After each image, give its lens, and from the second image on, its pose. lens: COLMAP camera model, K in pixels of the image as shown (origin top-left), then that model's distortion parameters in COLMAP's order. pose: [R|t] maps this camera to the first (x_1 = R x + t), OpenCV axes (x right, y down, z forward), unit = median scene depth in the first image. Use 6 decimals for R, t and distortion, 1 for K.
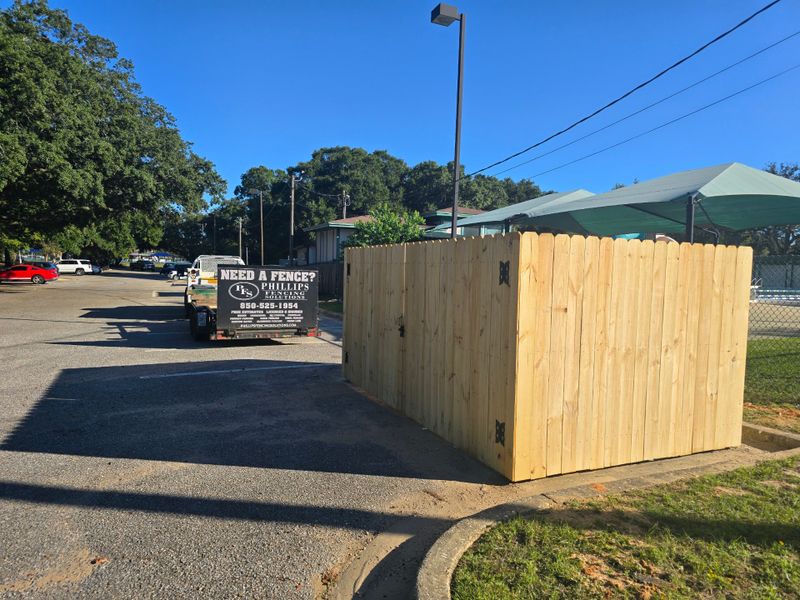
lens RADIAL K [[545.7, 0, 404.3], [0, 545.7, 301.1], [0, 0, 1]] dist [0.058686, -0.020930]
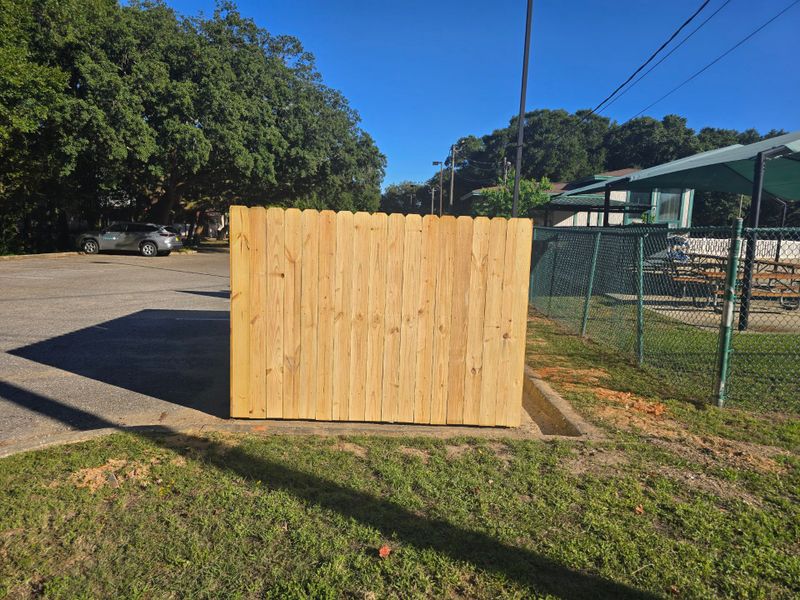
lens RADIAL K [[545.7, 0, 401.8], [0, 545.7, 302.3], [0, 0, 1]] dist [0.058686, -0.020930]
pose [[0.910988, 0.061689, -0.407794, 0.621908], [-0.037424, 0.997036, 0.067224, -0.008193], [0.410732, -0.045979, 0.910596, 0.048354]]
